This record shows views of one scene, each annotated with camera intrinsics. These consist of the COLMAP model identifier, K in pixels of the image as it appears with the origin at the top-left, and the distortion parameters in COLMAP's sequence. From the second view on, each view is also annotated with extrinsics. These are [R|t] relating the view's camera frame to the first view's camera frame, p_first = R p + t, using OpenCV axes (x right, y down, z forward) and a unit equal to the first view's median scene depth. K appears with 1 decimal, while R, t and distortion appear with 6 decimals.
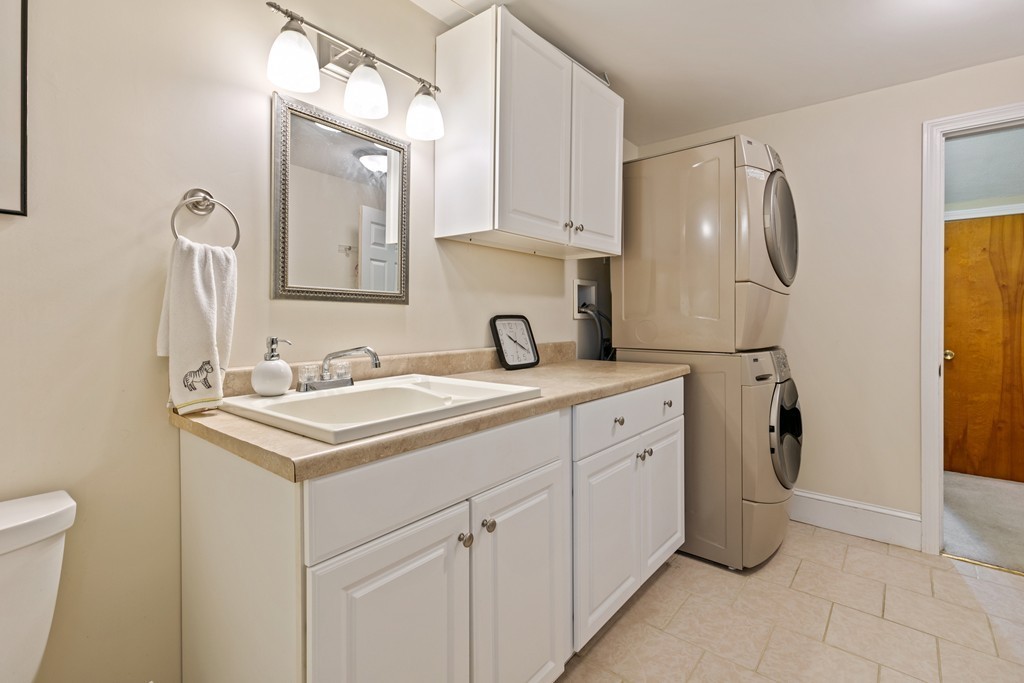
lens RADIAL K [[470.9, 0, 517.2], [0, 470.9, 315.1], [0, 0, 1]] dist [-0.001581, -0.000043]
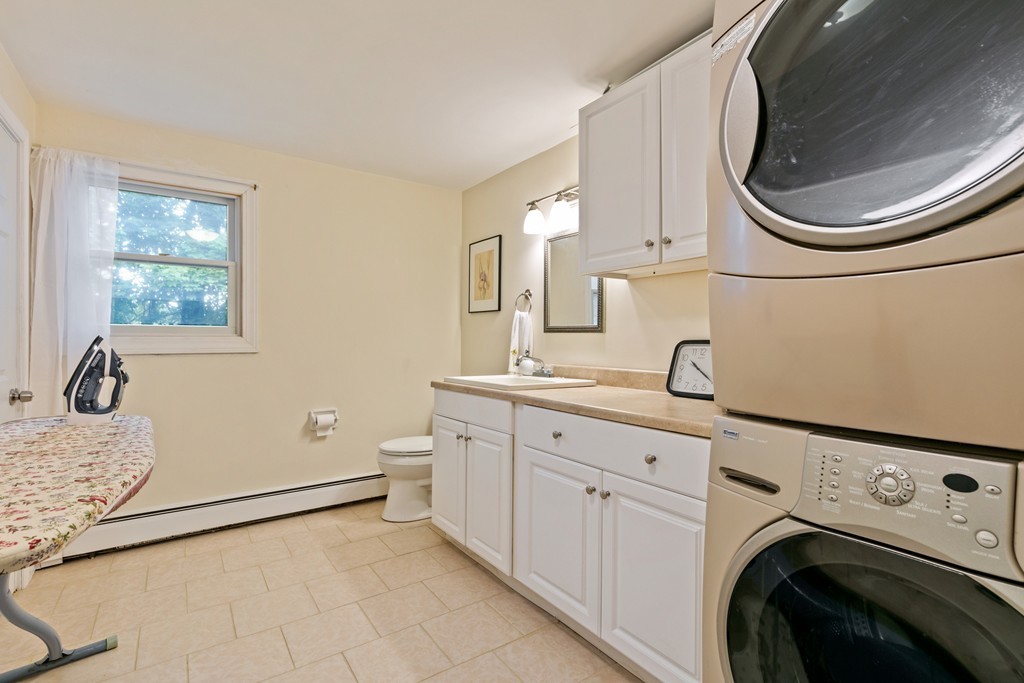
lens RADIAL K [[470.9, 0, 511.6], [0, 470.9, 340.8], [0, 0, 1]] dist [-0.001581, -0.000043]
pose [[-0.263004, -0.000408, -0.964795, 1.242000], [-0.002155, 0.999998, 0.000165, 0.002143], [0.964792, 0.002123, -0.263004, 1.120266]]
